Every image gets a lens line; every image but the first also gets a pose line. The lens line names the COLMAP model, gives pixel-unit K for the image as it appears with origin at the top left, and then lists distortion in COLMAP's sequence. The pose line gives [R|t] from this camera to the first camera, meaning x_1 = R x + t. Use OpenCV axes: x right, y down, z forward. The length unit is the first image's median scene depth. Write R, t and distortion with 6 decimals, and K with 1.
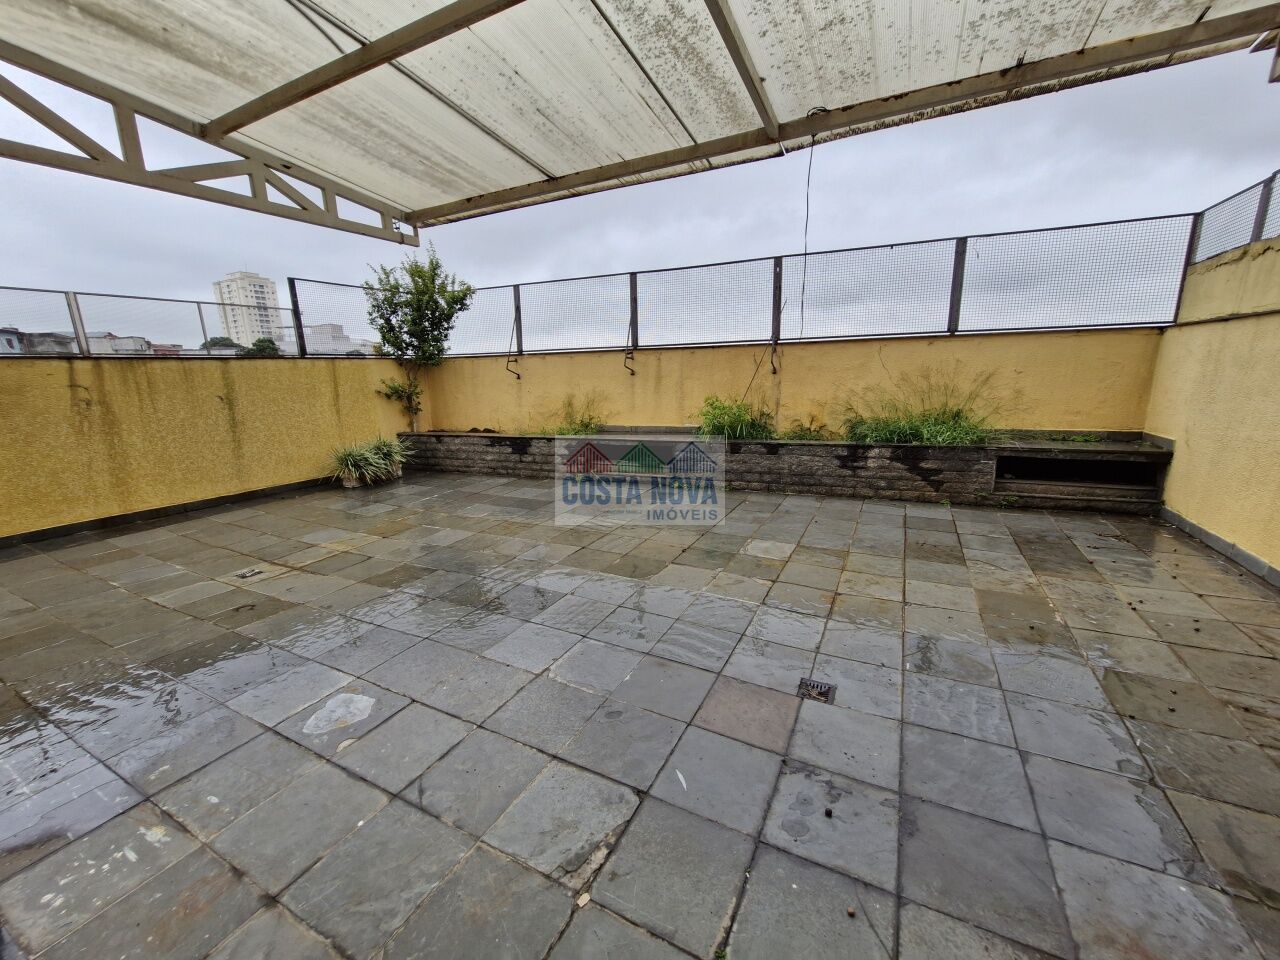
lens RADIAL K [[502.1, 0, 645.3], [0, 502.1, 486.4], [0, 0, 1]] dist [0.001868, -0.000079]
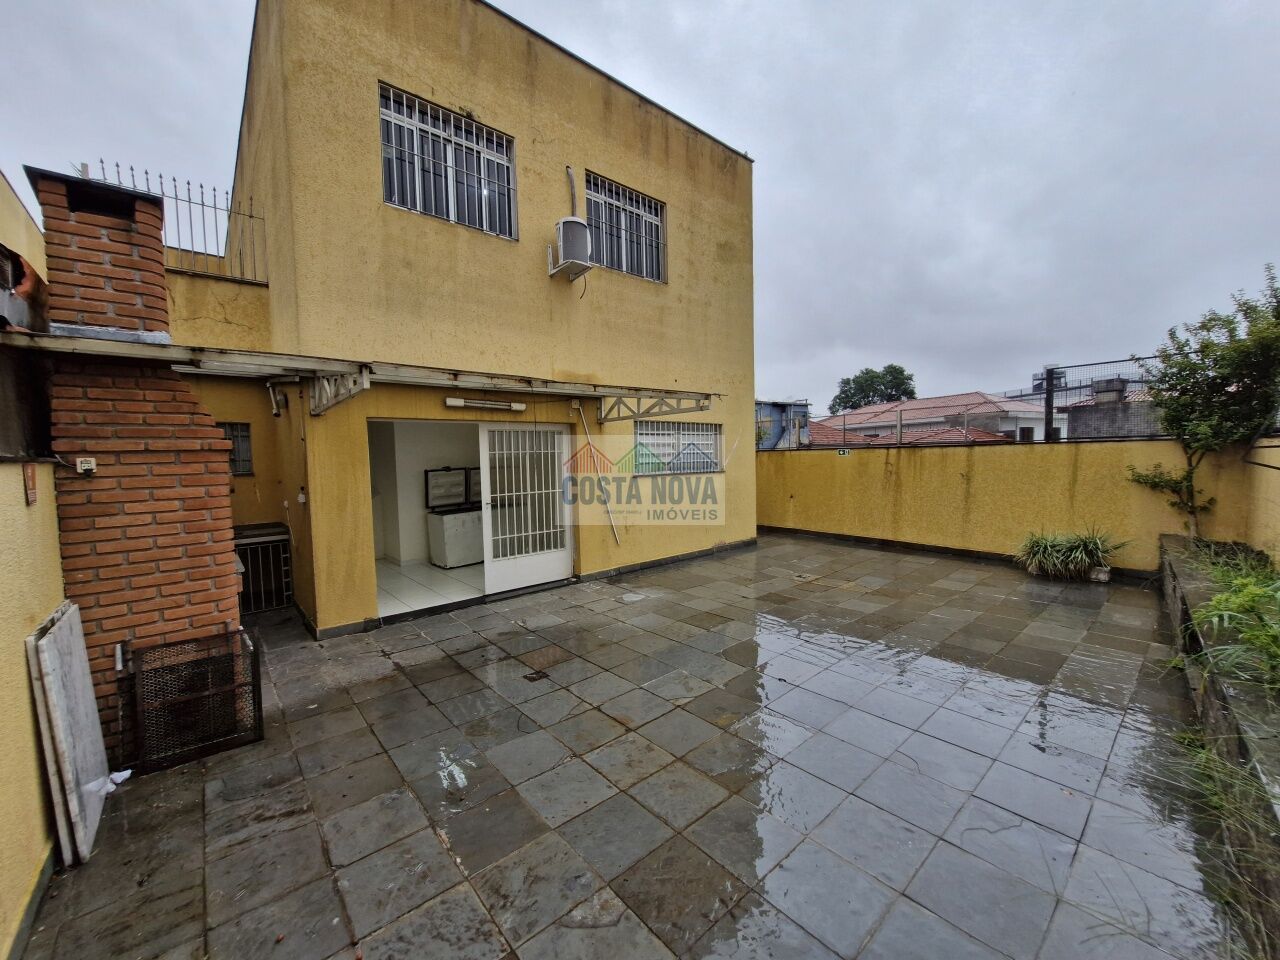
lens RADIAL K [[502.1, 0, 639.6], [0, 502.1, 478.4], [0, 0, 1]] dist [0.001868, -0.000079]
pose [[-0.378206, 0.078941, -0.922350, 1.012720], [-0.178565, 0.971424, 0.156362, -0.330555], [0.908336, 0.223837, -0.353302, 1.044996]]
